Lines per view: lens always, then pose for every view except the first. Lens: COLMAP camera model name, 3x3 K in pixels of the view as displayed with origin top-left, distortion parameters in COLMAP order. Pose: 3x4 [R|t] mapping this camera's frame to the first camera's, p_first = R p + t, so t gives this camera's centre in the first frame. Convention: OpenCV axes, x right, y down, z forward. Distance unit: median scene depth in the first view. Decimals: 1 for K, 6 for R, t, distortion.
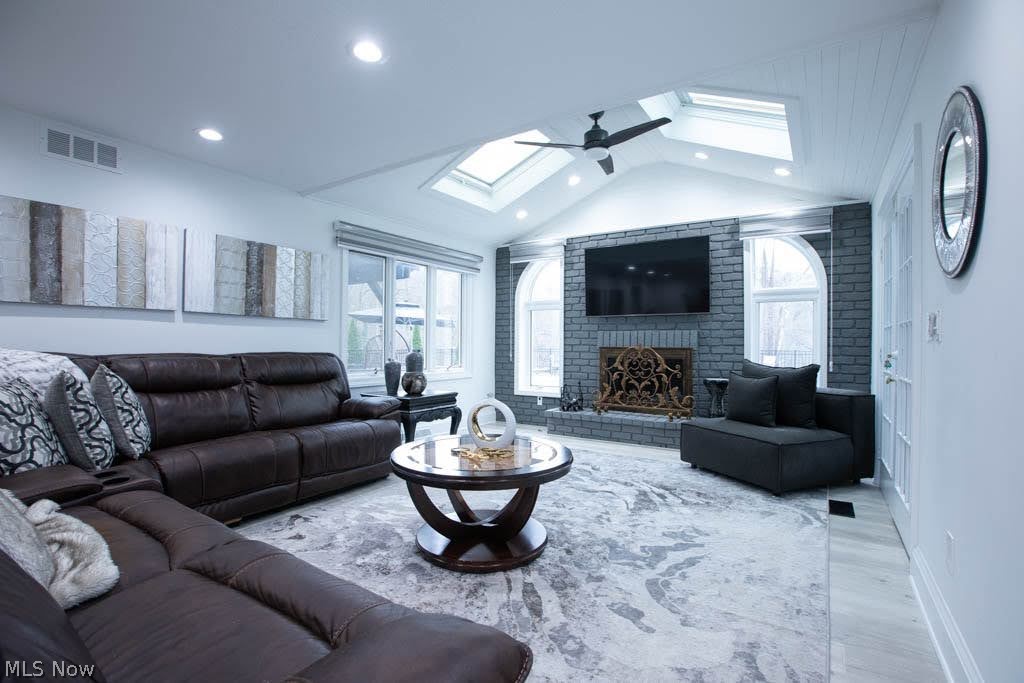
lens RADIAL K [[470.1, 0, 511.2], [0, 470.1, 345.7], [0, 0, 1]] dist [-0.025938, 0.002643]
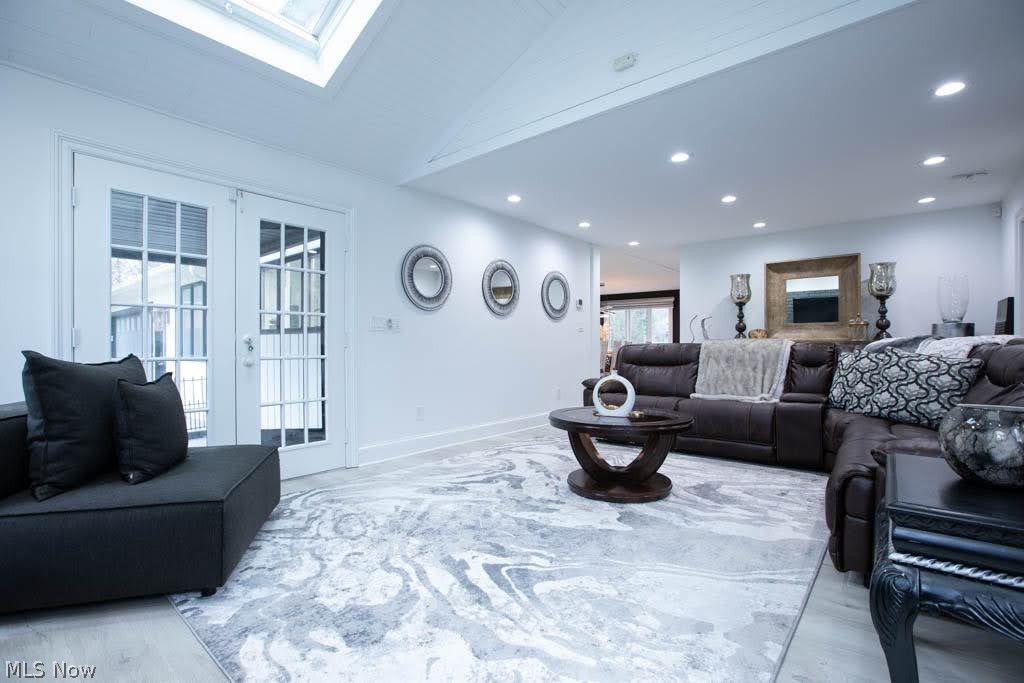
lens RADIAL K [[470.1, 0, 511.6], [0, 470.1, 346.6], [0, 0, 1]] dist [-0.025938, 0.002643]
pose [[-0.994437, -0.004314, 0.105244, 0.097661], [-0.004751, 0.999981, -0.003903, 0.048139], [-0.105225, -0.004381, -0.994439, 2.363709]]
